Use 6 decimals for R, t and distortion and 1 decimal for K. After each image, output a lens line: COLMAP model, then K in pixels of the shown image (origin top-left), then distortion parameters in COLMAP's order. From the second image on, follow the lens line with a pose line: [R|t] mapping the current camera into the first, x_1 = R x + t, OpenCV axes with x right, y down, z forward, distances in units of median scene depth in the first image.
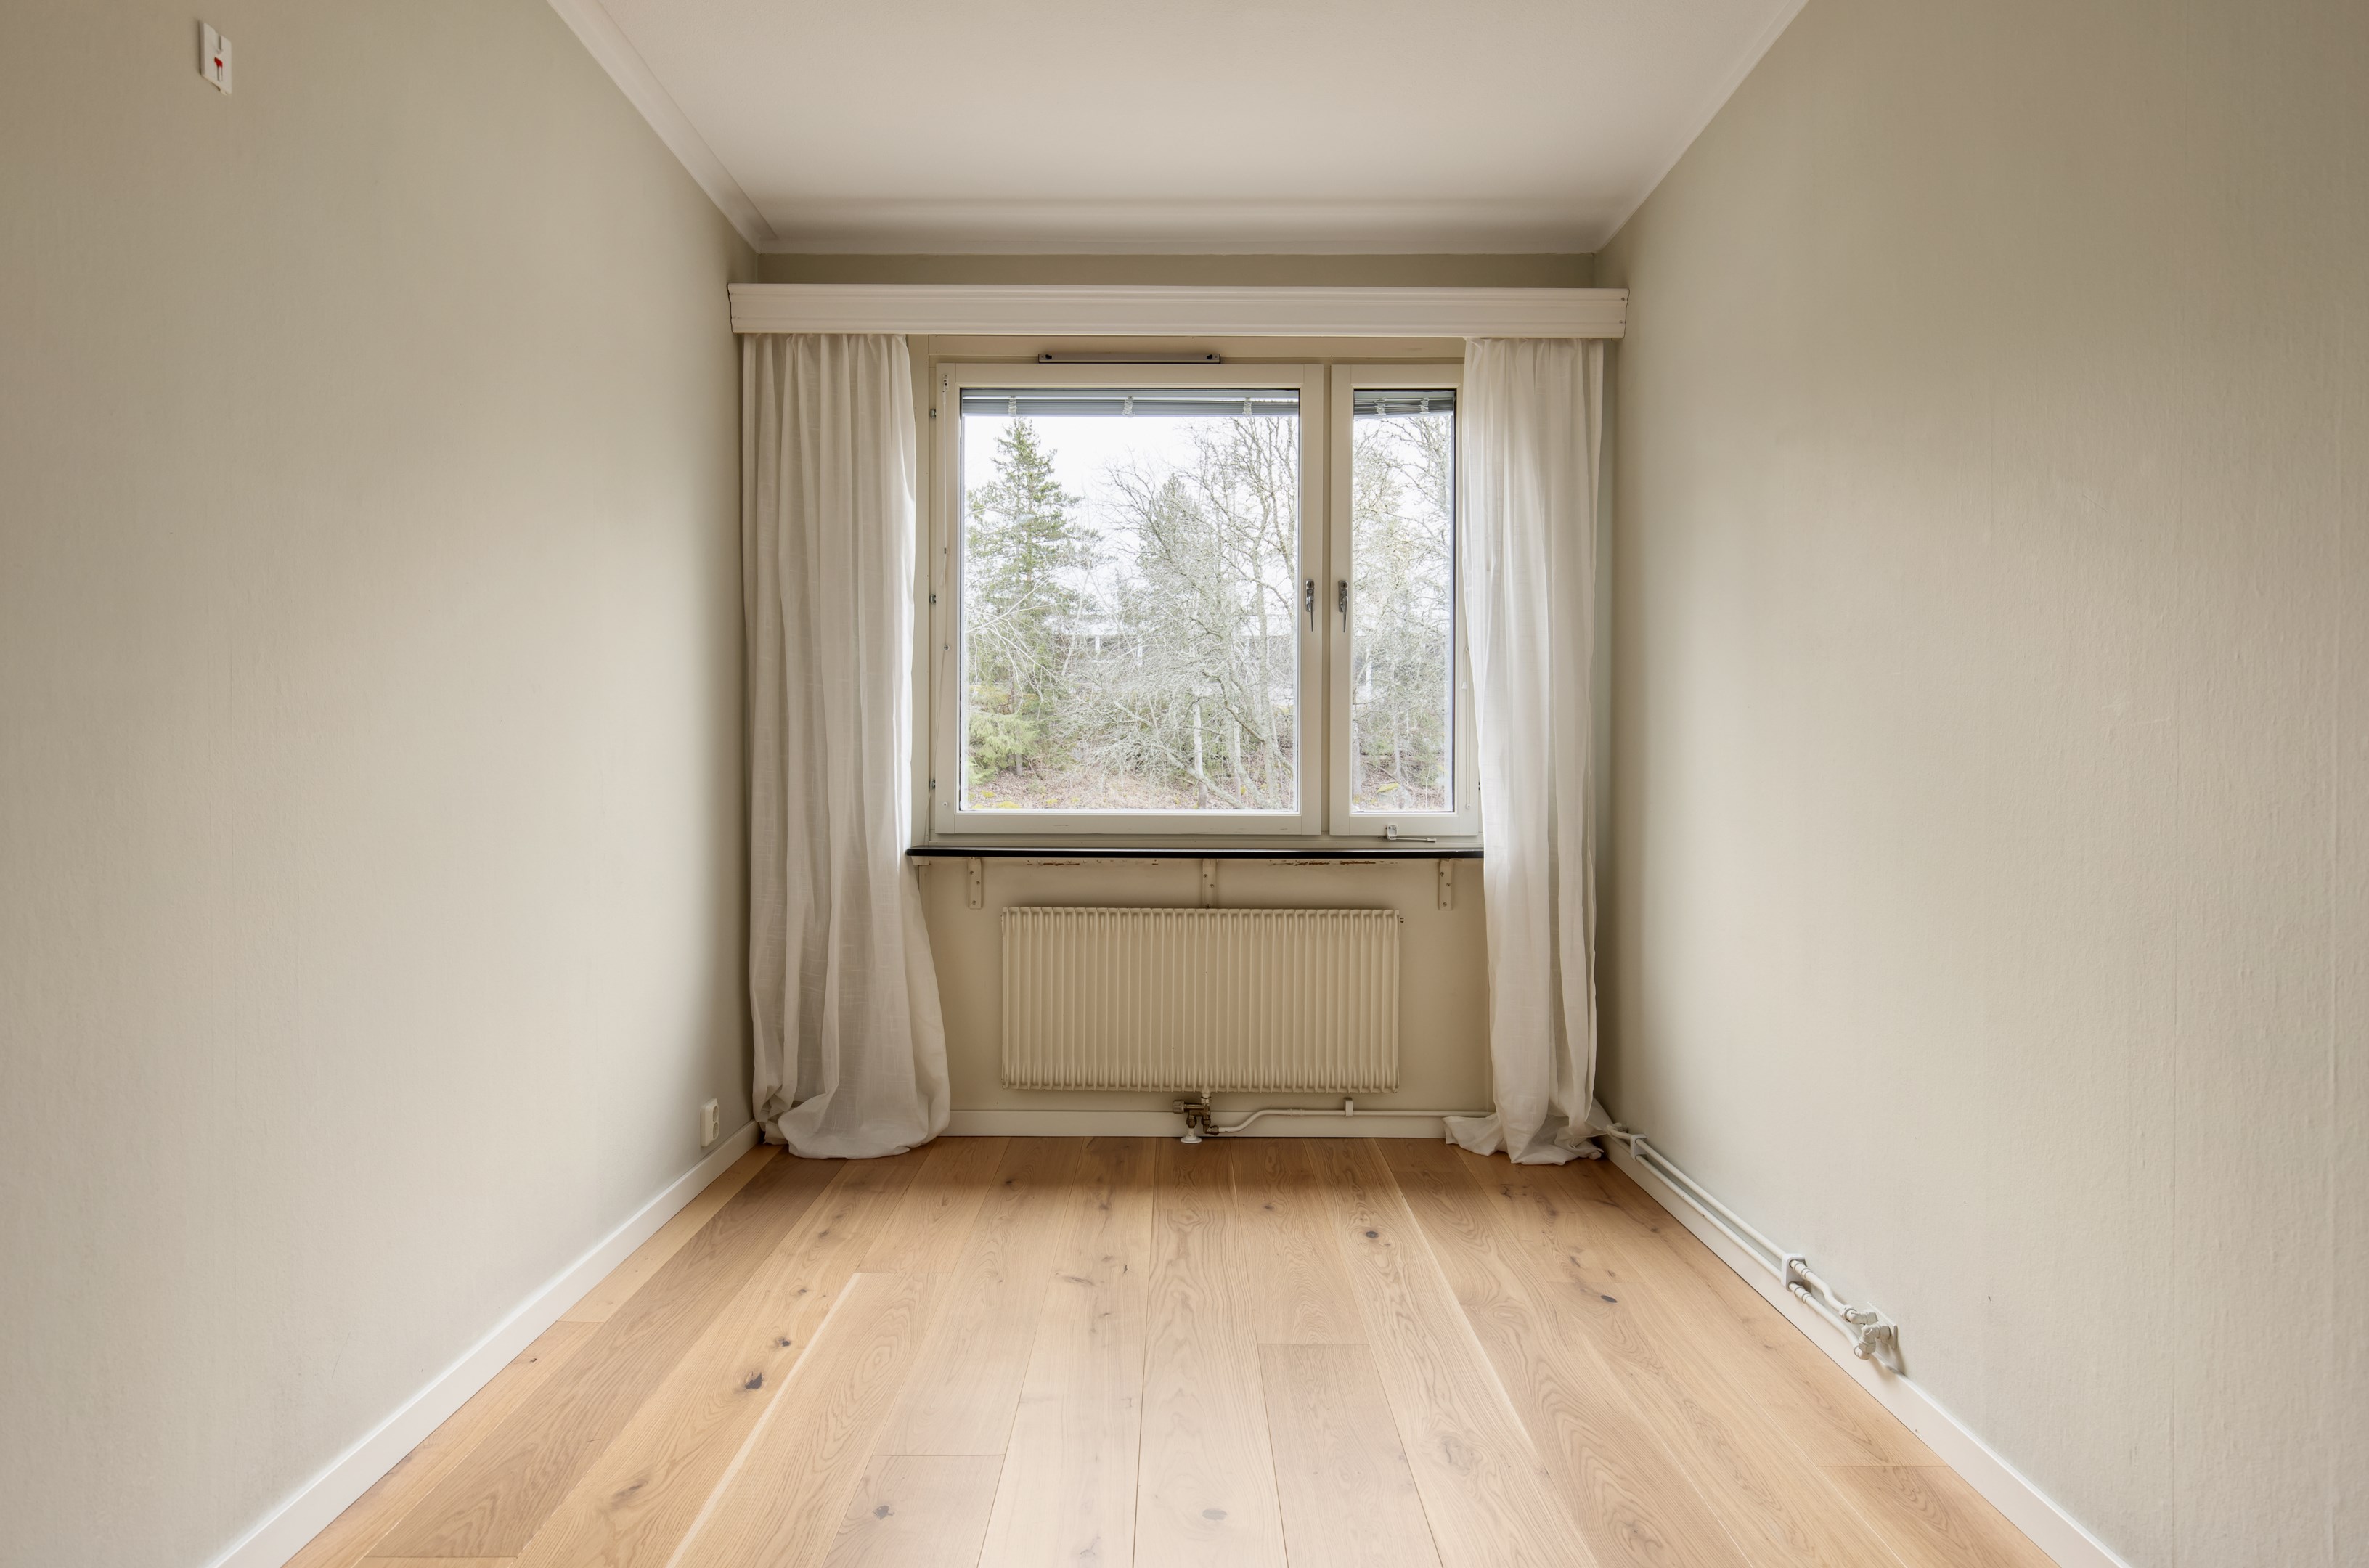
lens RADIAL K [[1309.3, 0, 1181.7], [0, 1309.3, 775.7], [0, 0, 1]] dist [0.001359, -0.000548]
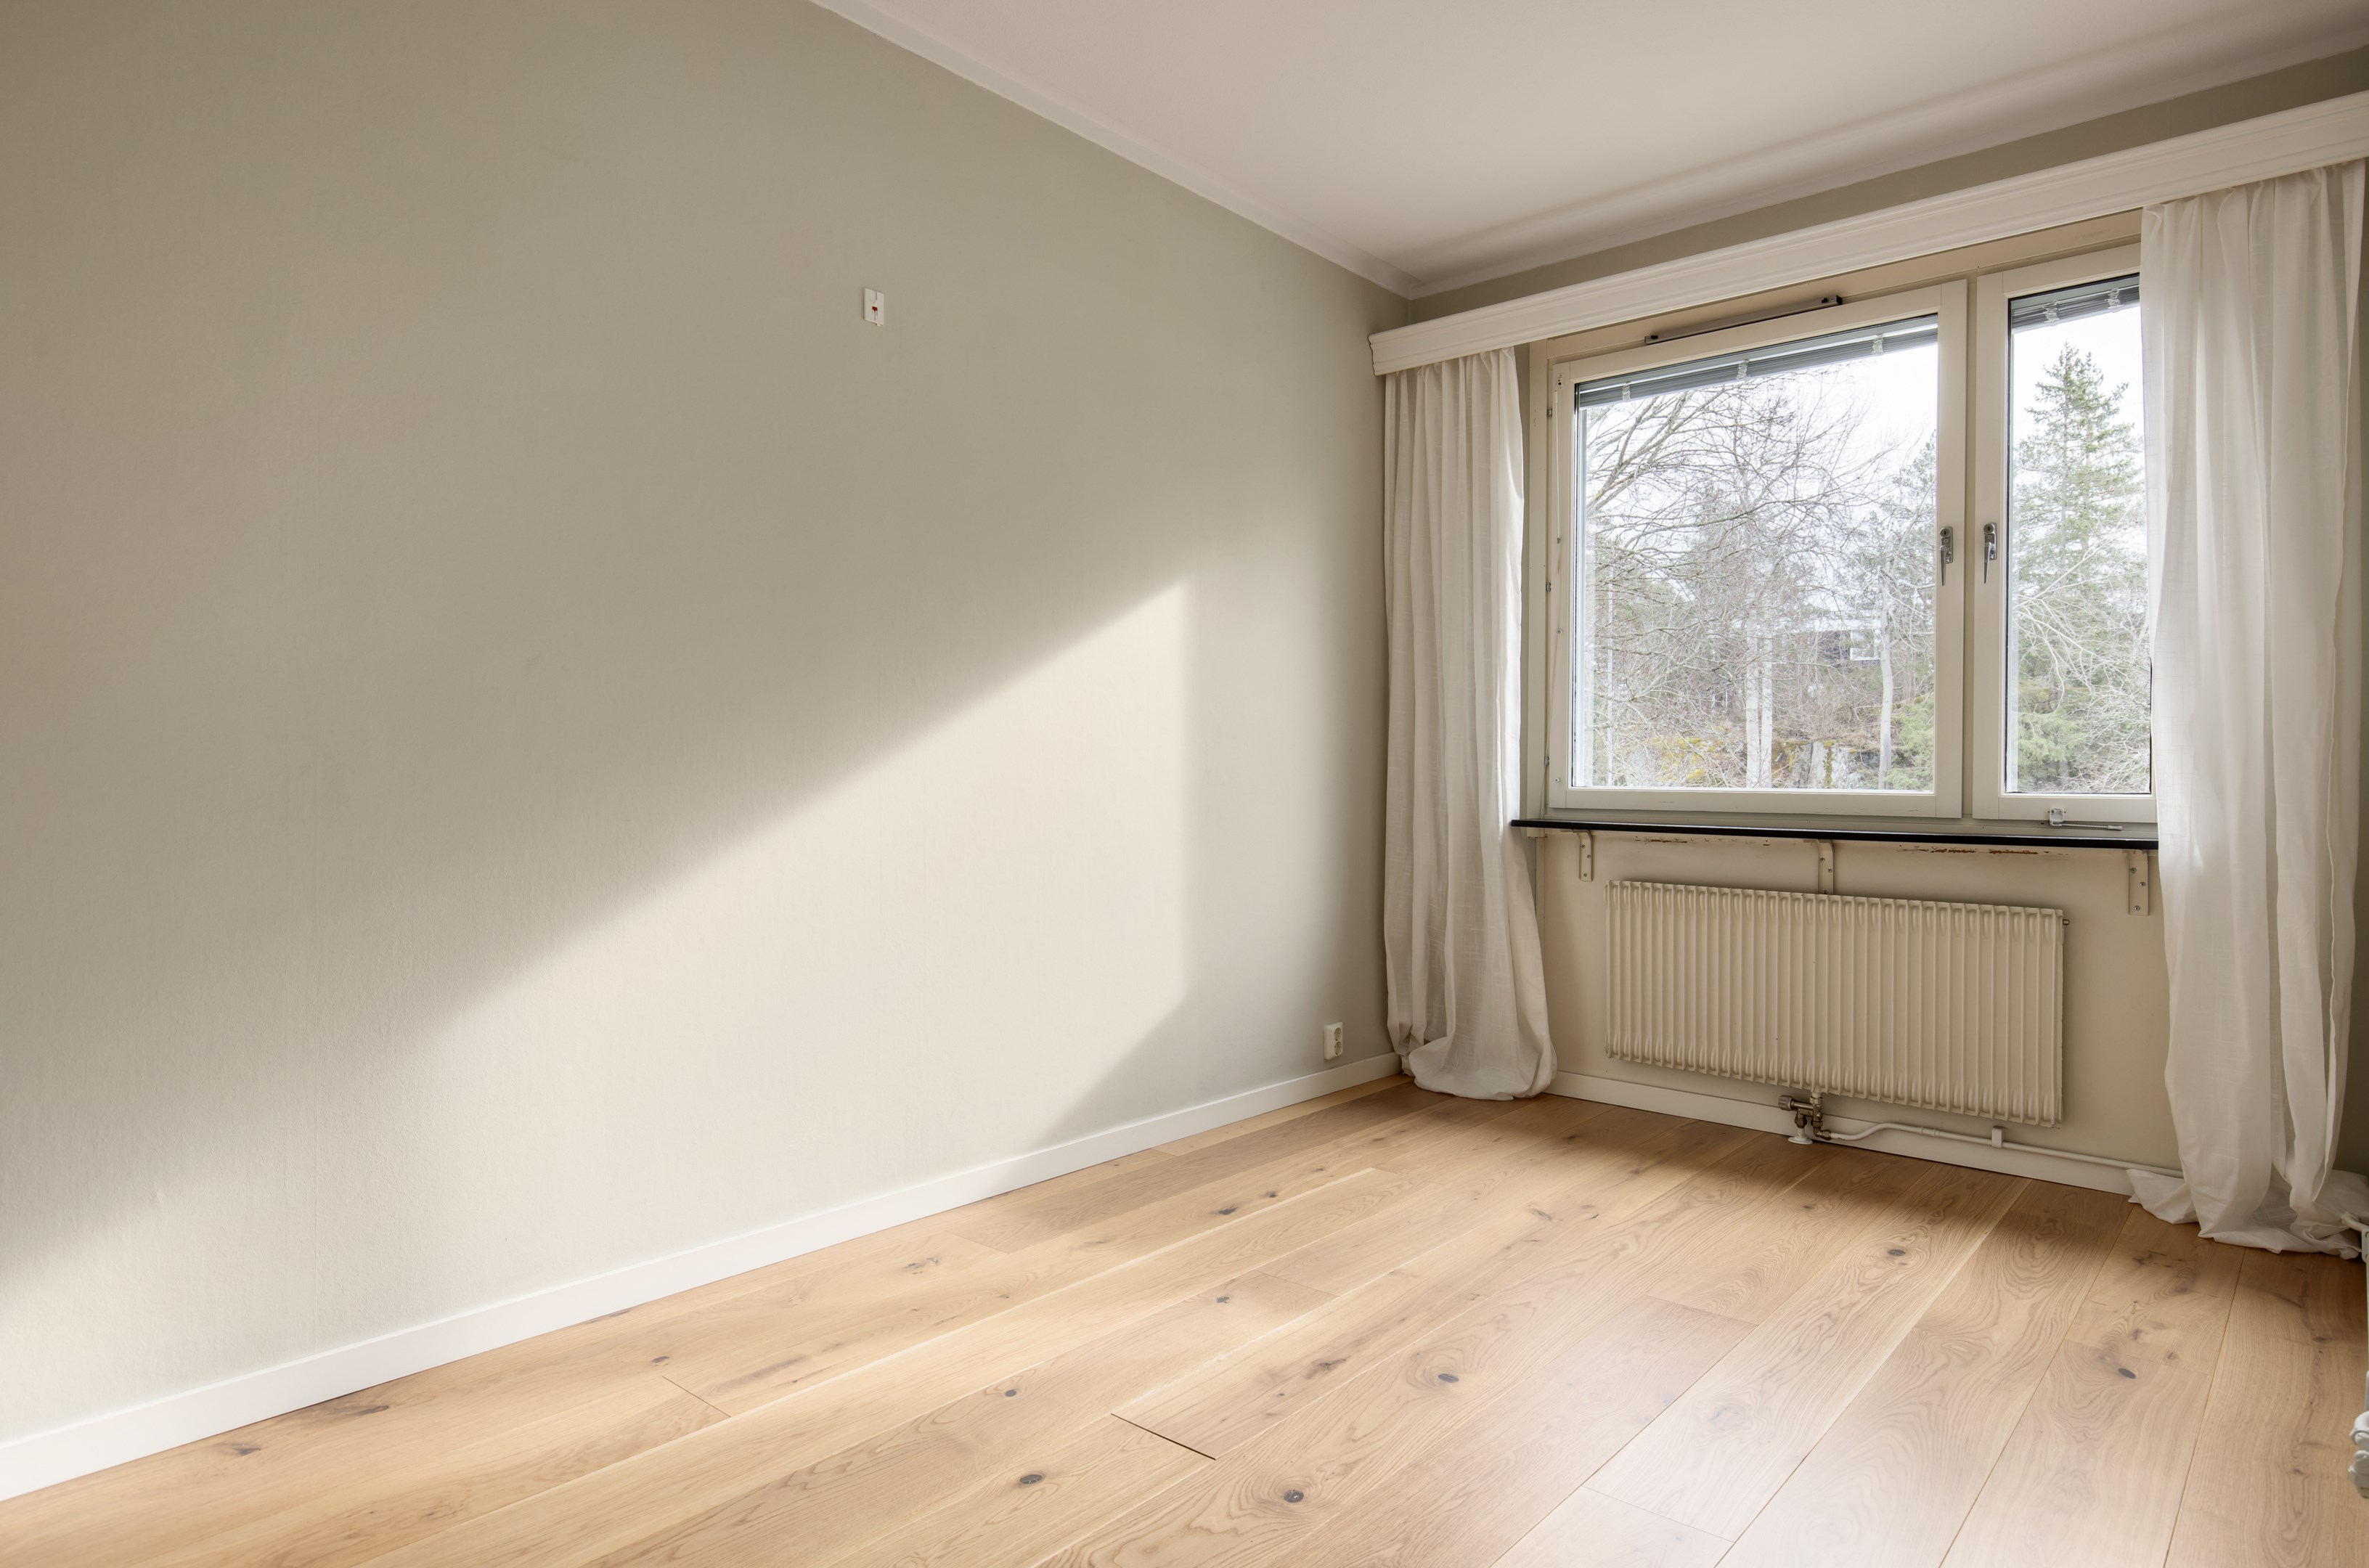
lens RADIAL K [[1349.9, 0, 1192.7], [0, 1349.9, 774.0], [0, 0, 1]] dist [0.002485, -0.000902]
pose [[0.753396, 0.003038, -0.657560, 0.320980], [-0.009416, 0.999937, -0.006169, 0.027133], [0.657499, 0.010840, 0.753377, -0.014572]]
